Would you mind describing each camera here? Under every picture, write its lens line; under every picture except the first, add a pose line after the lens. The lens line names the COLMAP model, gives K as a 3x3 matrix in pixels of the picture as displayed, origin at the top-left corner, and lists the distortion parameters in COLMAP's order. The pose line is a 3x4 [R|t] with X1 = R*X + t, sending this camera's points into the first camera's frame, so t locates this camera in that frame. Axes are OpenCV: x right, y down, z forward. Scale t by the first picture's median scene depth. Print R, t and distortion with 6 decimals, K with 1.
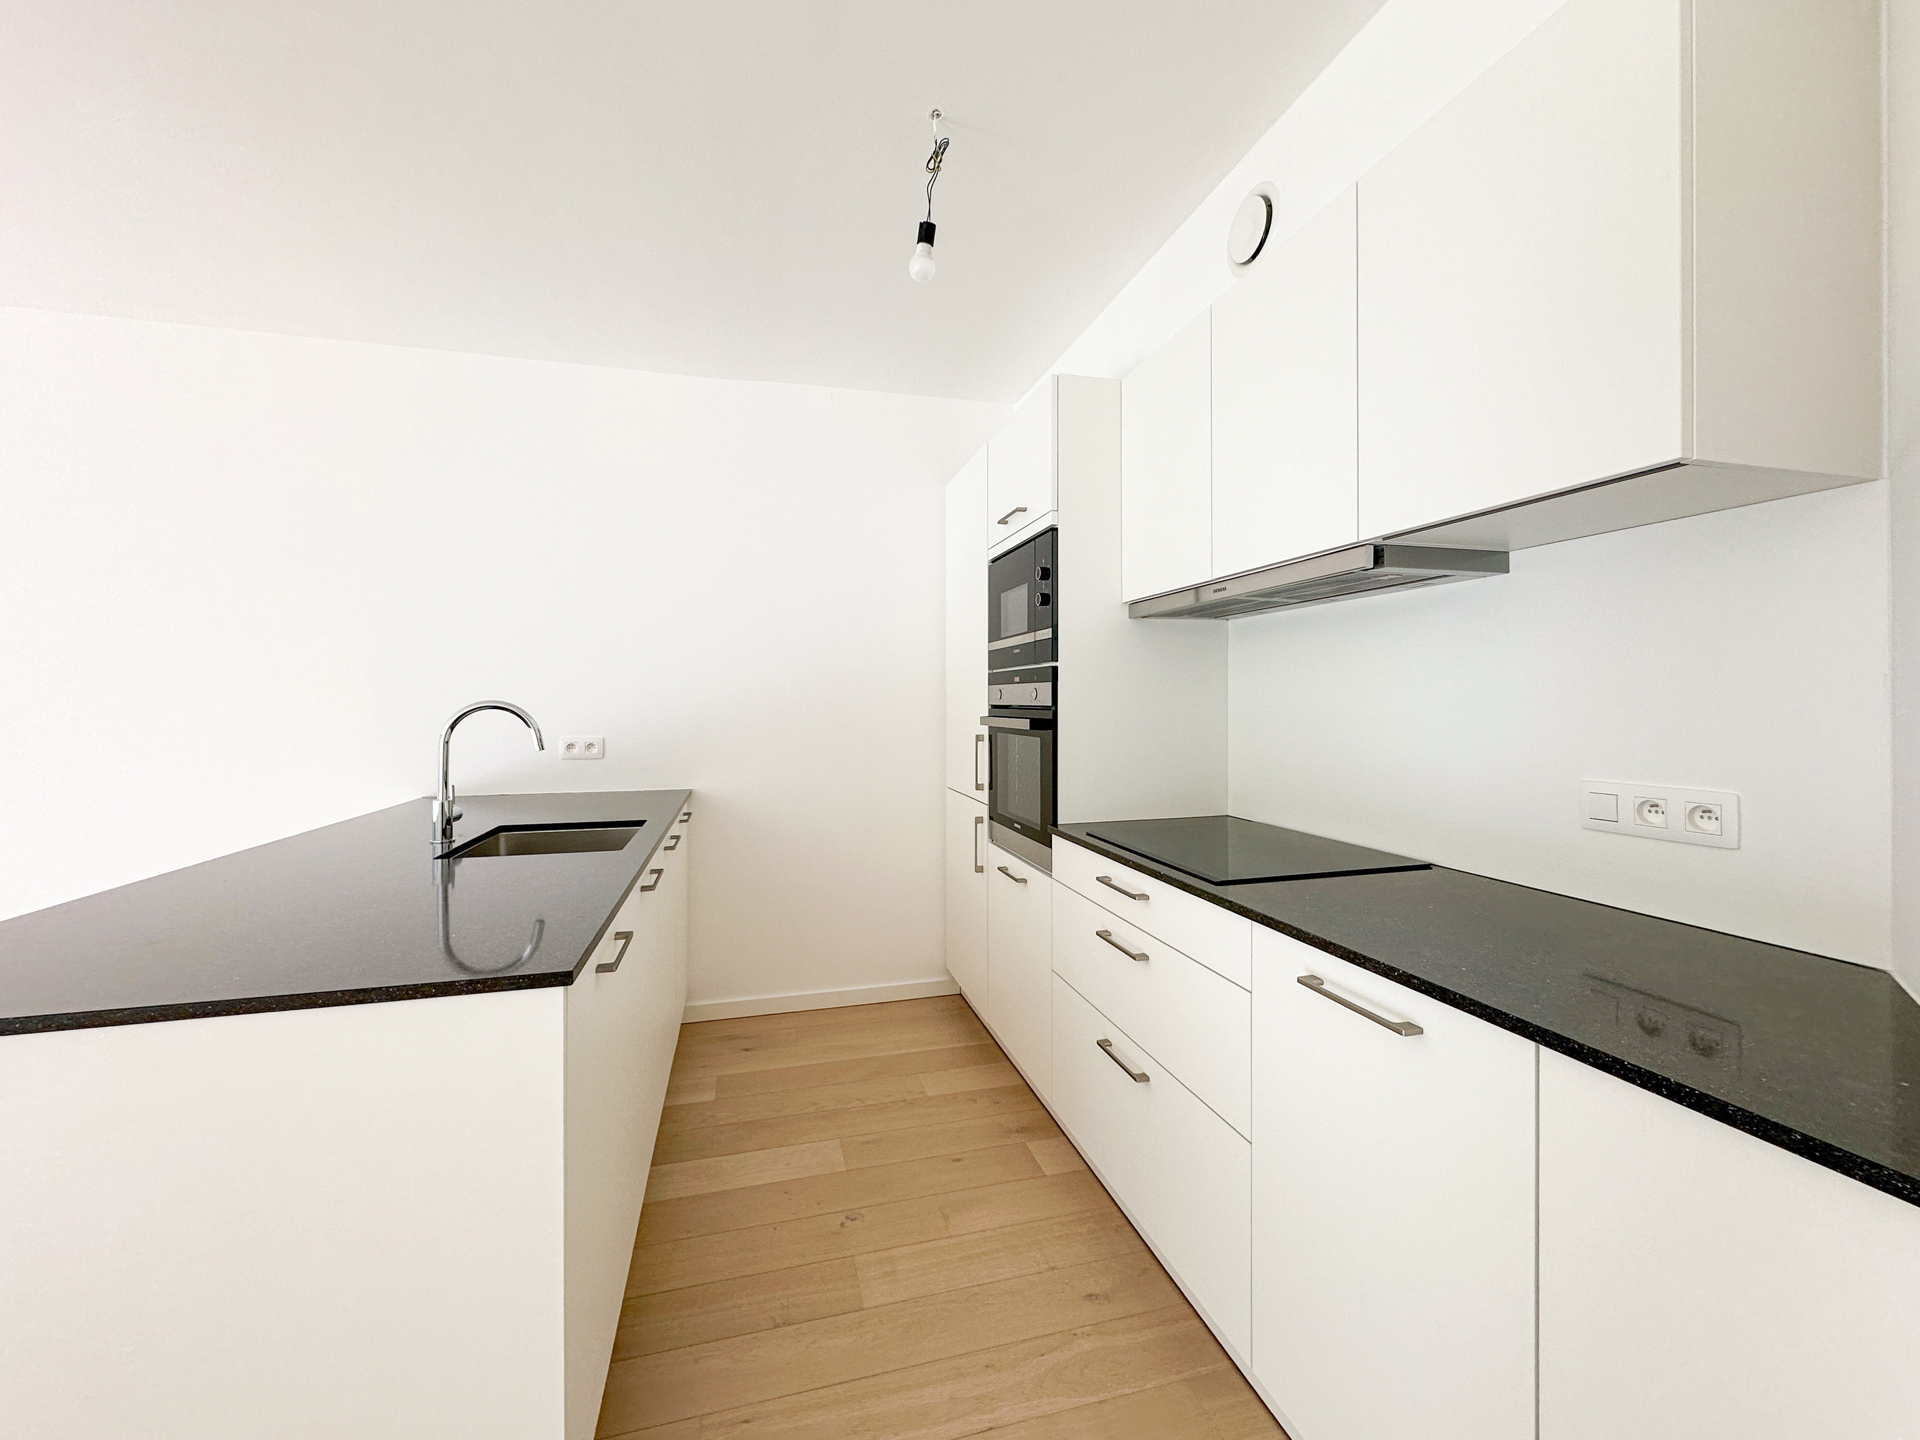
lens RADIAL K [[773.6, 0, 961.0], [0, 773.6, 712.7], [0, 0, 1]] dist [-0.000981, 0.000002]
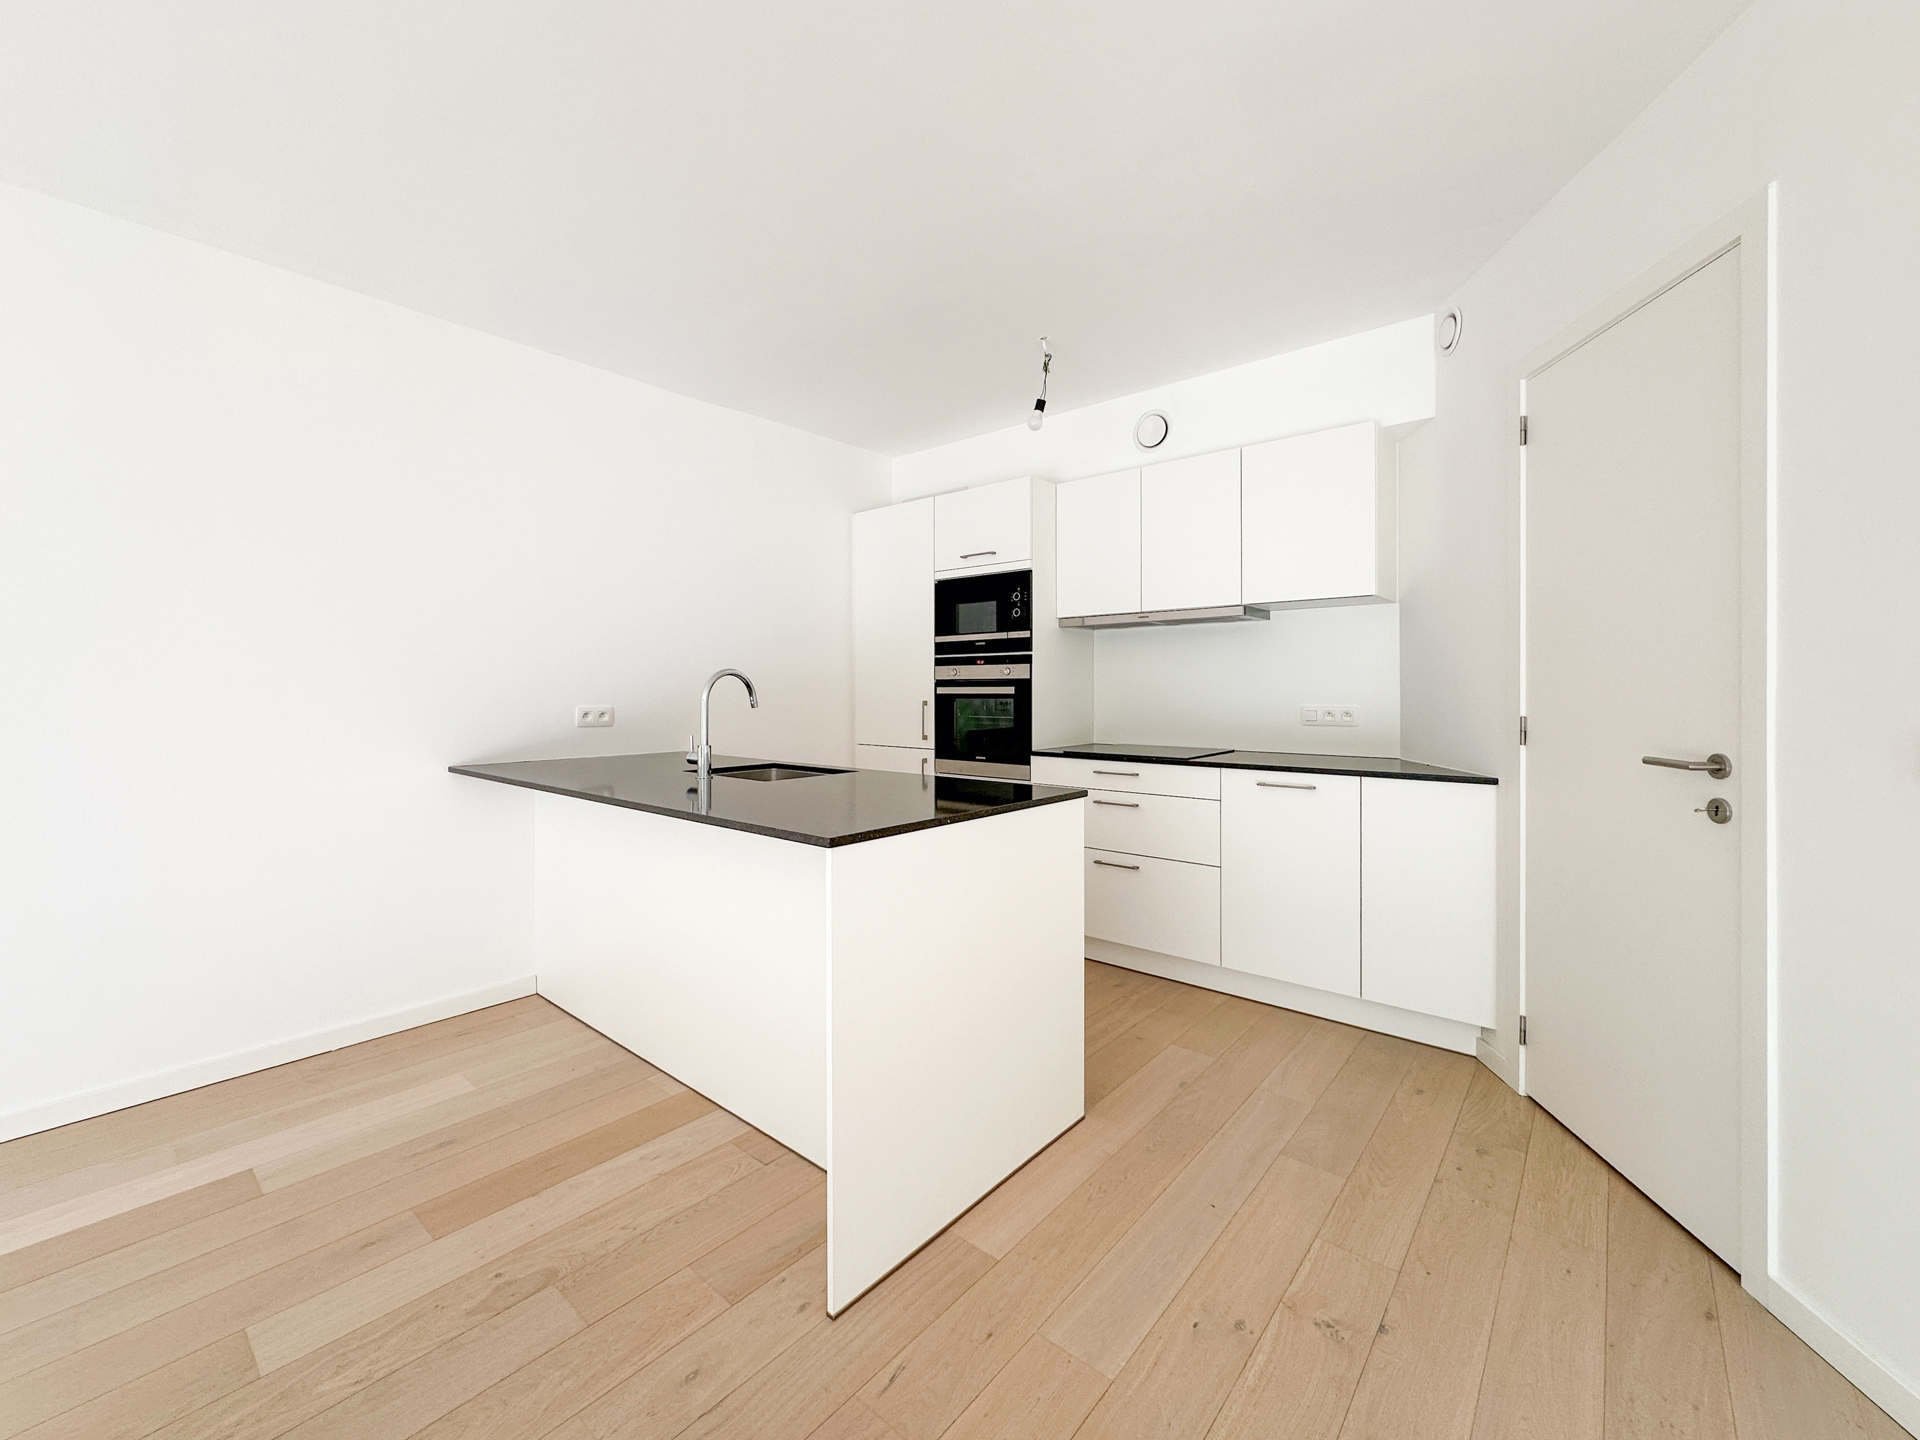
lens RADIAL K [[773.8, 0, 960.3], [0, 773.8, 707.7], [0, 0, 1]] dist [0.000043, -0.000001]
pose [[0.824774, -0.009199, 0.565388, -0.918335], [0.007584, 0.999958, 0.005206, 0.042892], [-0.565412, -0.000006, 0.824808, -0.265841]]
